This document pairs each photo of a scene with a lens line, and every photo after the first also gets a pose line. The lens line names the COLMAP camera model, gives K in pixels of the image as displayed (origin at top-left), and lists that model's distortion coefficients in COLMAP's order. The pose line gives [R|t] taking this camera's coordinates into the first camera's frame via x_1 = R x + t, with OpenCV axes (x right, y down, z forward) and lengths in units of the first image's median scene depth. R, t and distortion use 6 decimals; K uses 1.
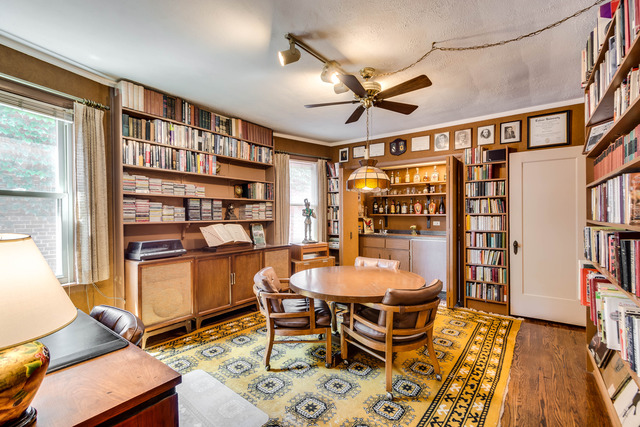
lens RADIAL K [[285.4, 0, 320.9], [0, 285.4, 215.9], [0, 0, 1]] dist [-0.003991, -0.000504]
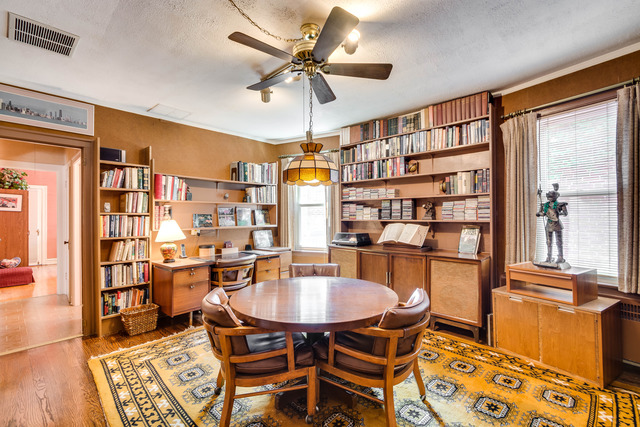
lens RADIAL K [[285.4, 0, 320.9], [0, 285.4, 213.4], [0, 0, 1]] dist [-0.003991, -0.000504]
pose [[-0.108009, 0.002566, -0.994147, 0.718751], [0.004873, 0.999986, 0.002052, -0.011509], [0.994138, -0.004623, -0.108020, 0.864331]]
